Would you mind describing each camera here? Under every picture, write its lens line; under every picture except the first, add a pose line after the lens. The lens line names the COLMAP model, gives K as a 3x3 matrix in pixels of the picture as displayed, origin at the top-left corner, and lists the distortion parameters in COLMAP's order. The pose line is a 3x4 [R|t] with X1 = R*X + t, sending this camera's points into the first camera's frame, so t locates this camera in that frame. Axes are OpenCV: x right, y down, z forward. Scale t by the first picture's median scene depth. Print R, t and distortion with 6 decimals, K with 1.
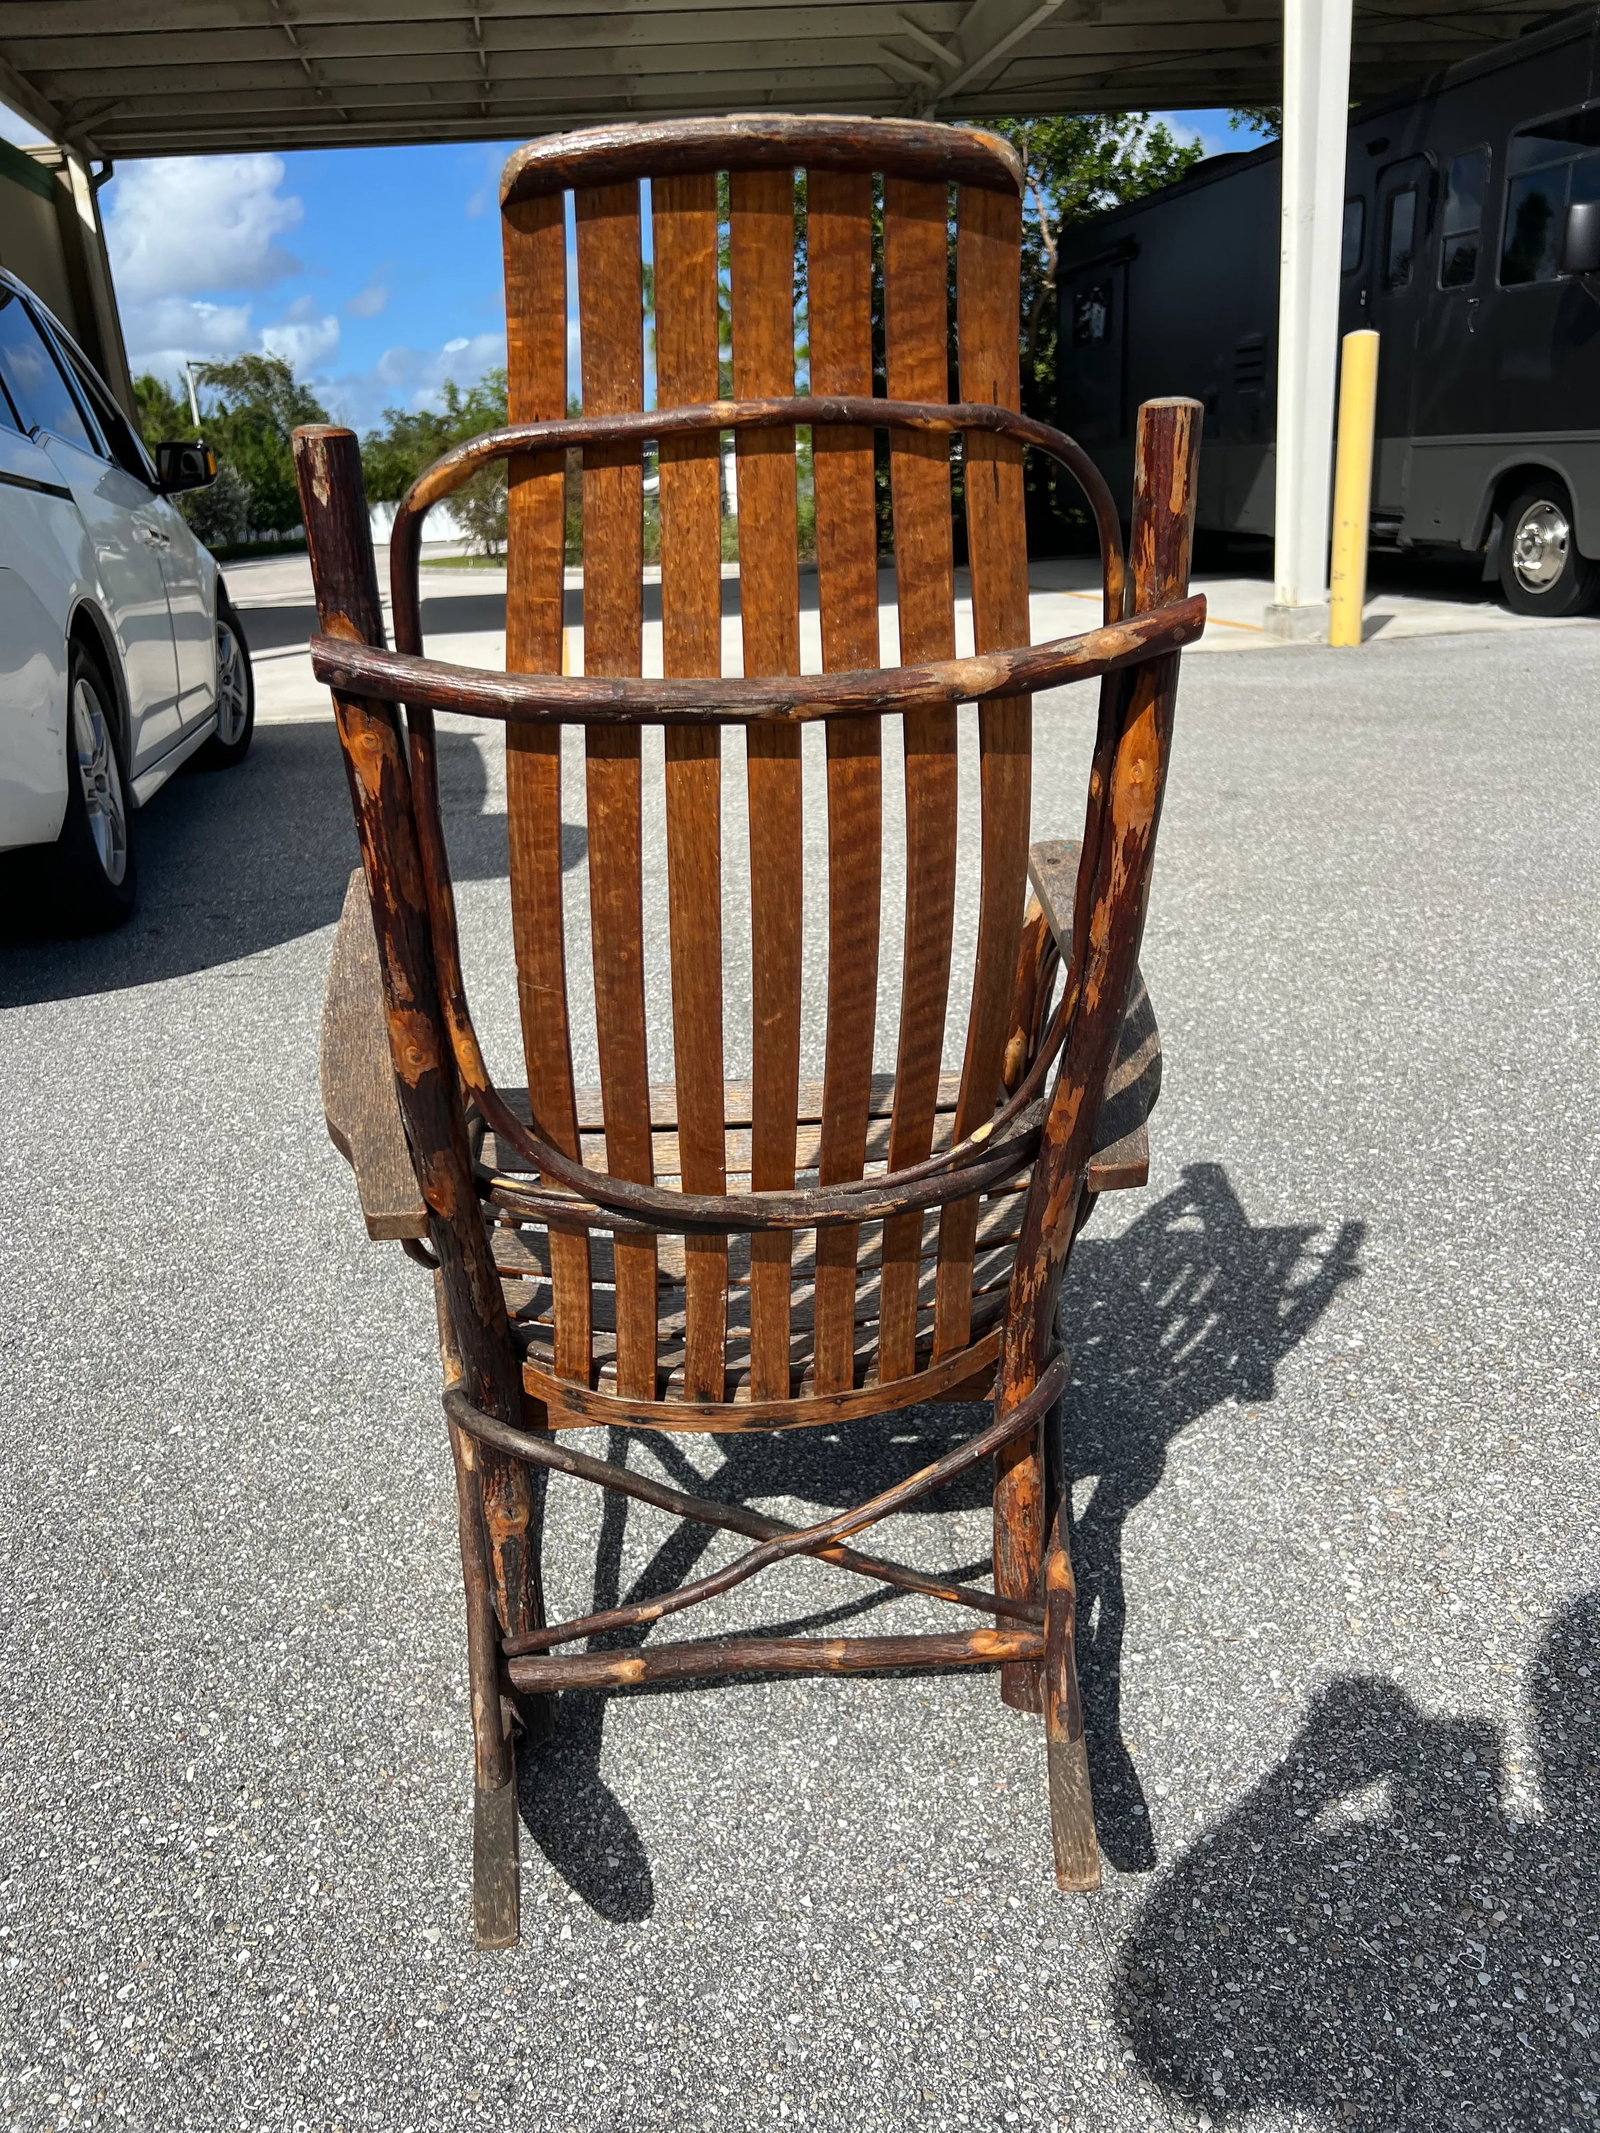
lens RADIAL K [[1620.7, 0, 781.2], [0, 1620.7, 1067.3], [0, 0, 1]] dist [0.045300, -0.055108]
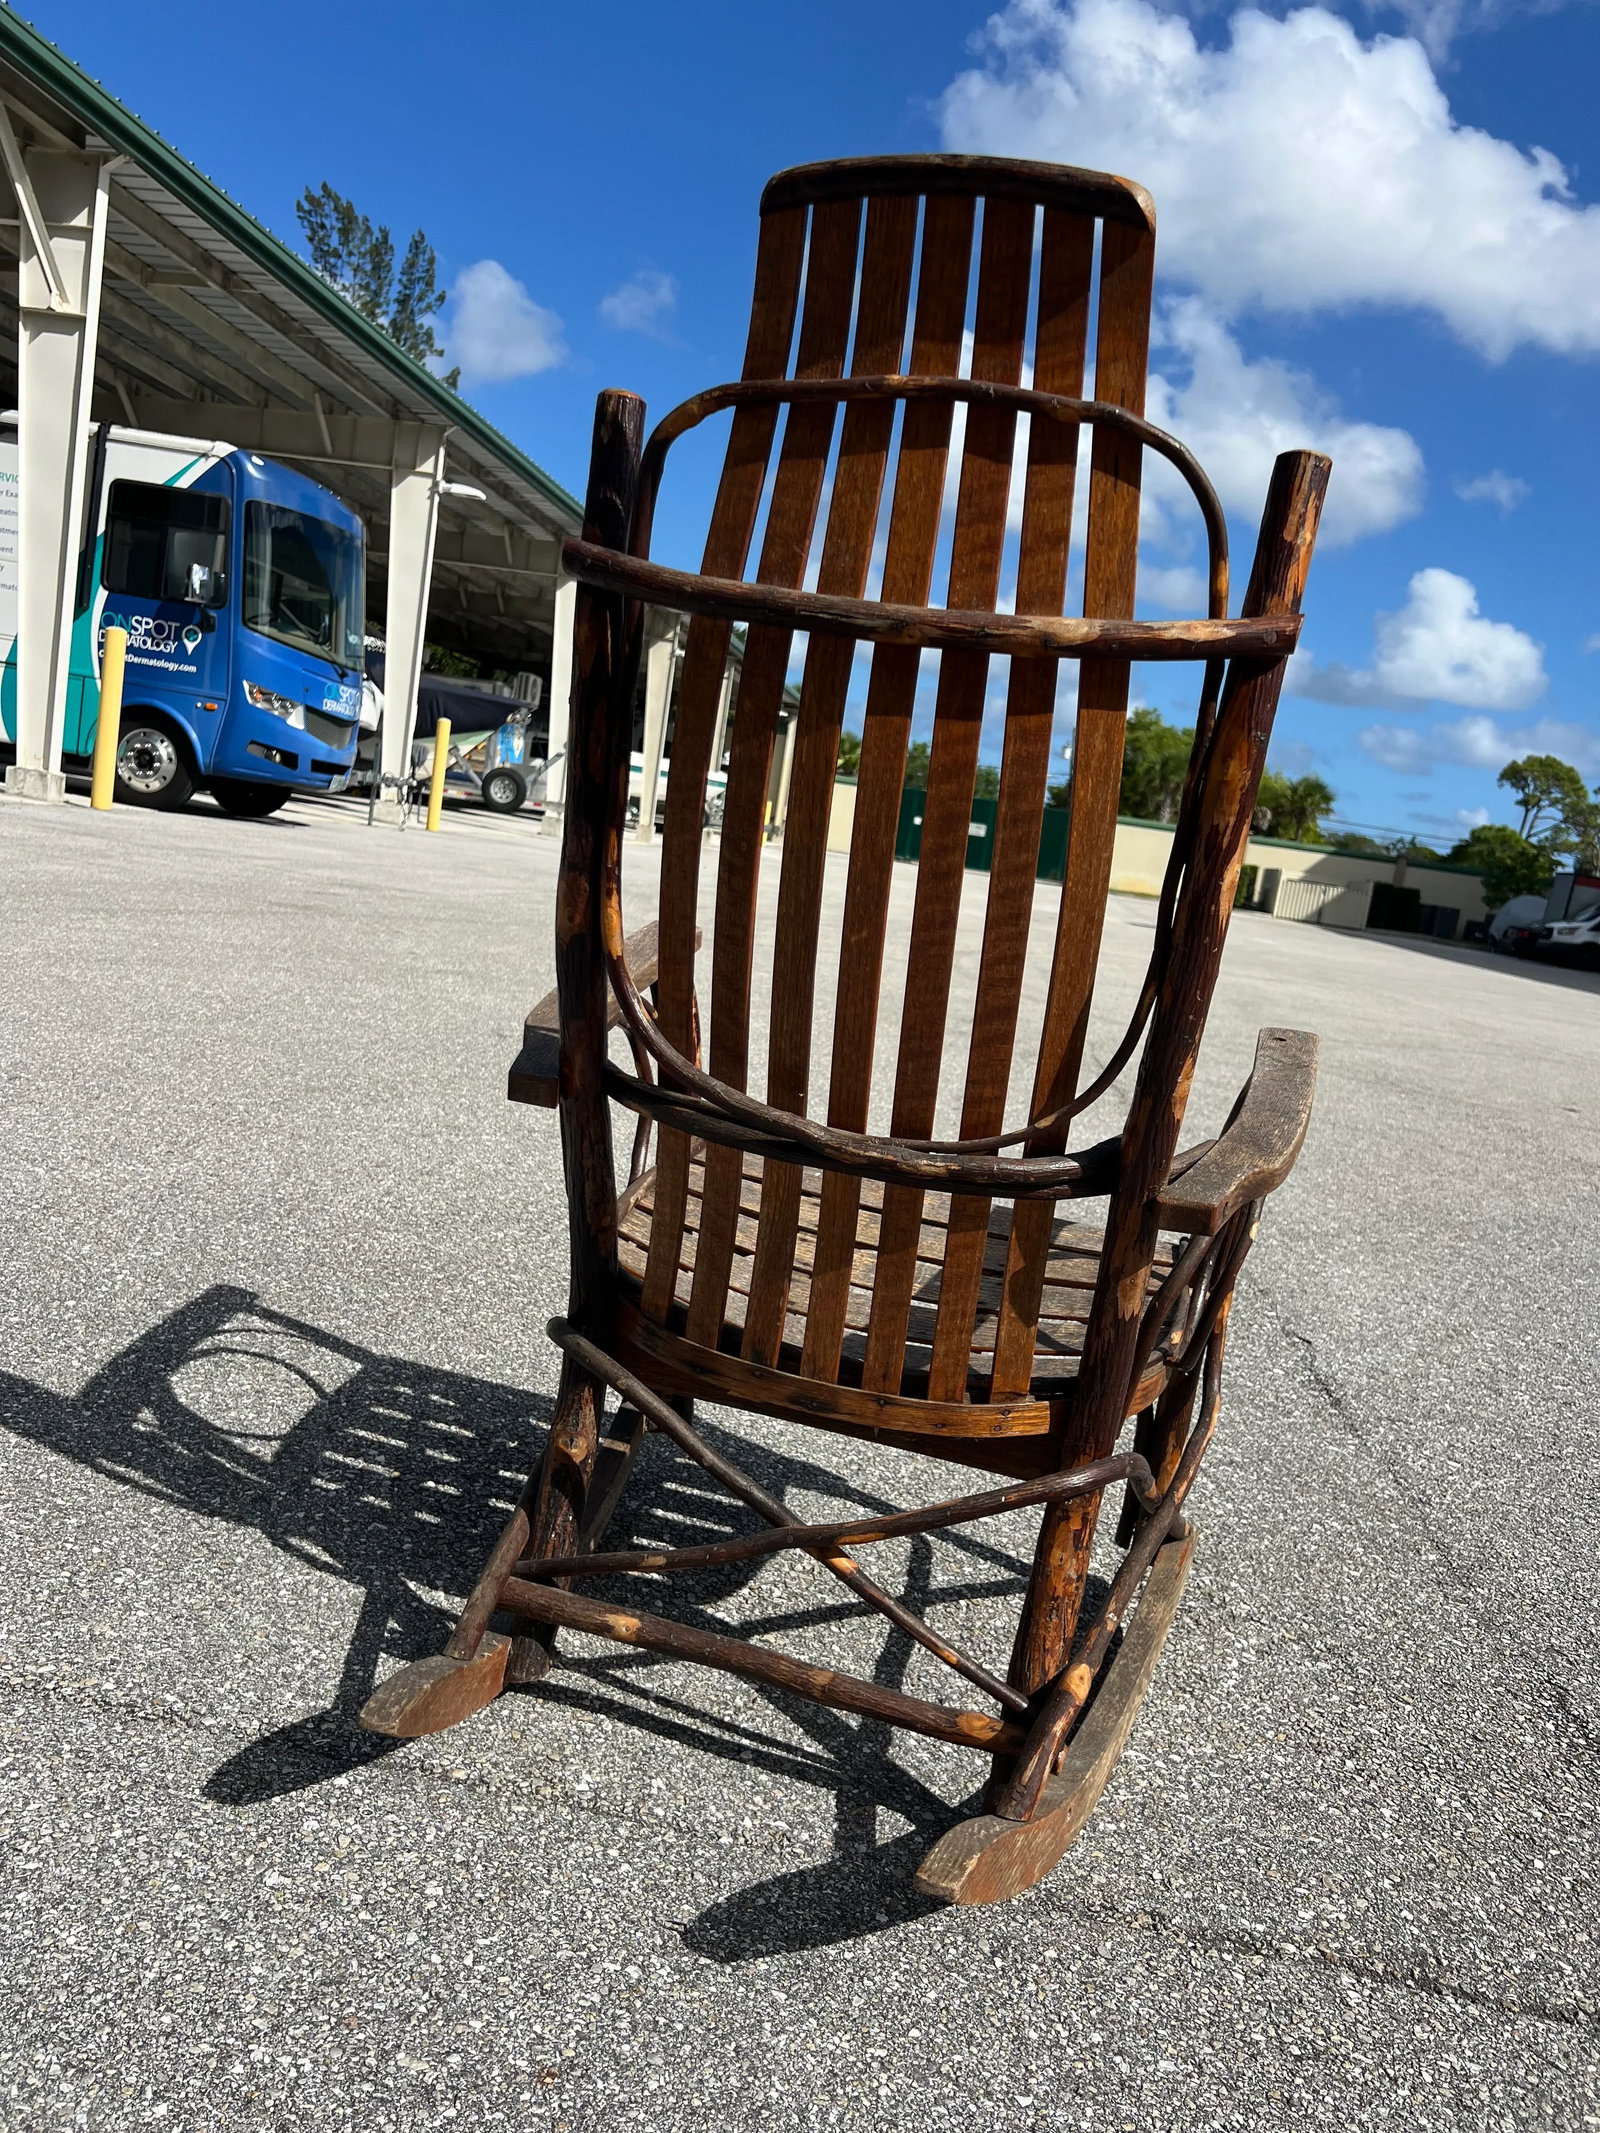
lens RADIAL K [[1620.7, 0, 799.1], [0, 1620.7, 1065.9], [0, 0, 1]] dist [0.045300, -0.055108]
pose [[0.224240, -0.044204, 0.973531, -0.803866], [0.160424, 0.987017, 0.007864, -0.035803], [-0.961239, 0.154415, 0.228420, 0.842190]]
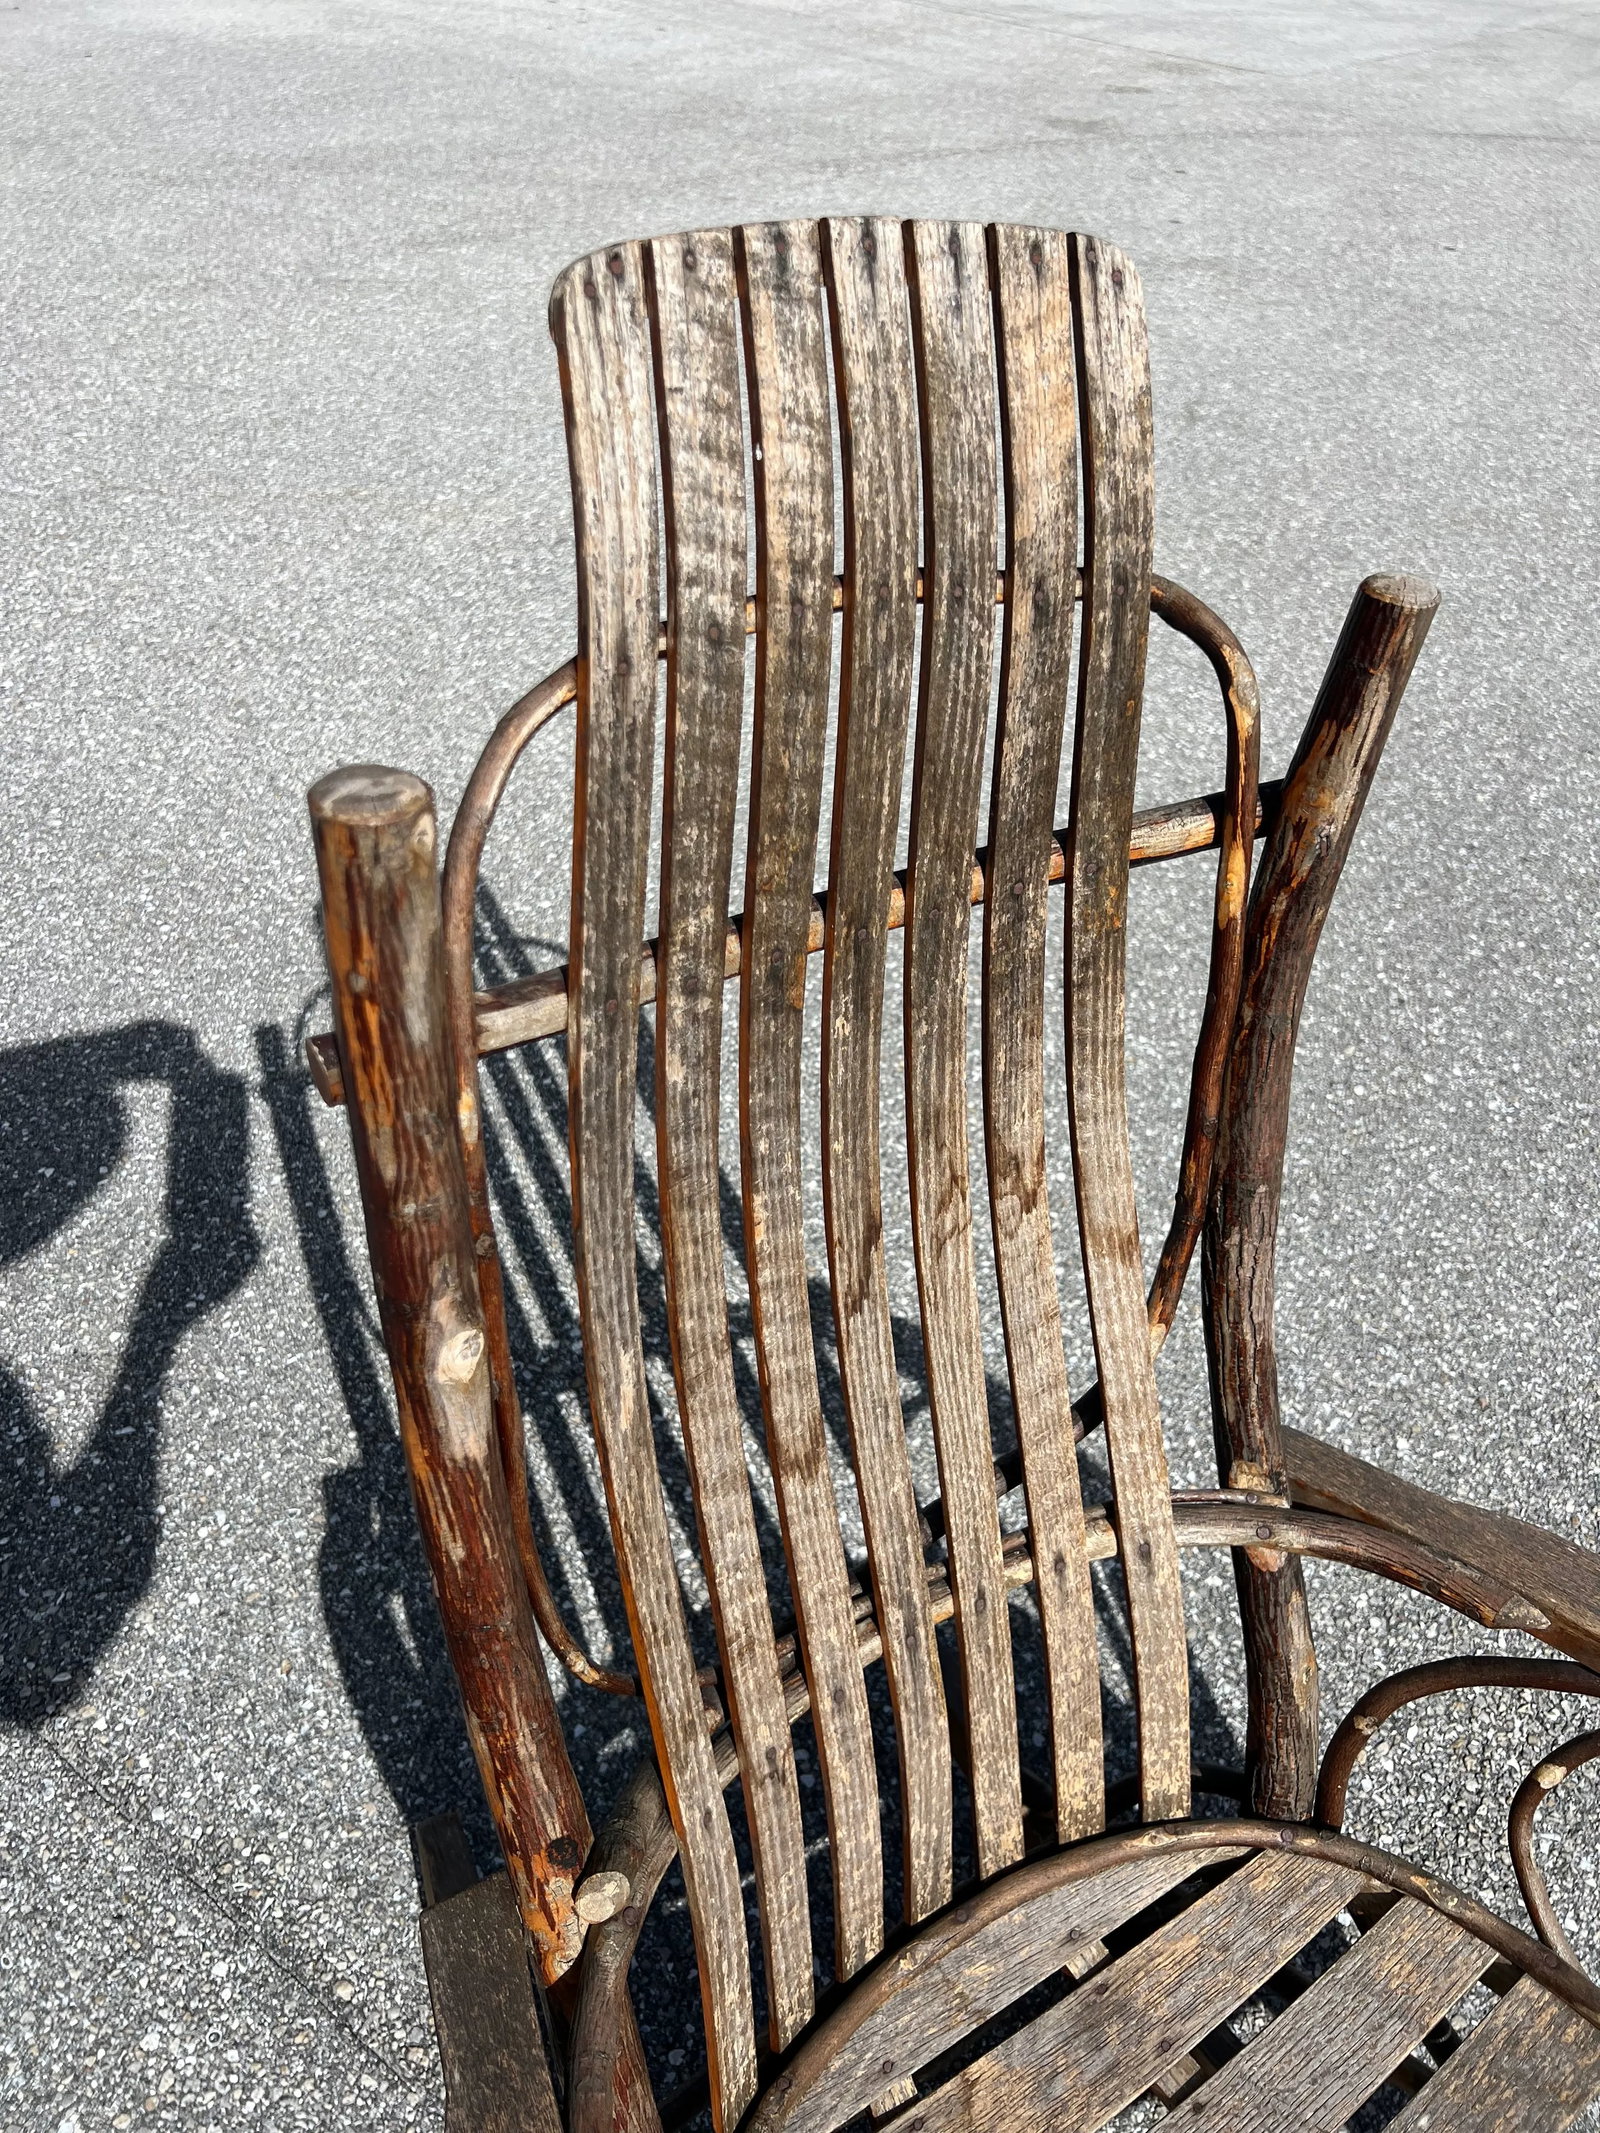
lens RADIAL K [[1620.7, 0, 791.0], [0, 1620.7, 1047.5], [0, 0, 1]] dist [0.045300, -0.055108]
pose [[0.677052, -0.374025, 0.633803, -0.075390], [0.130005, 0.908463, 0.397234, -0.467819], [-0.724361, -0.186551, 0.663702, 0.634854]]
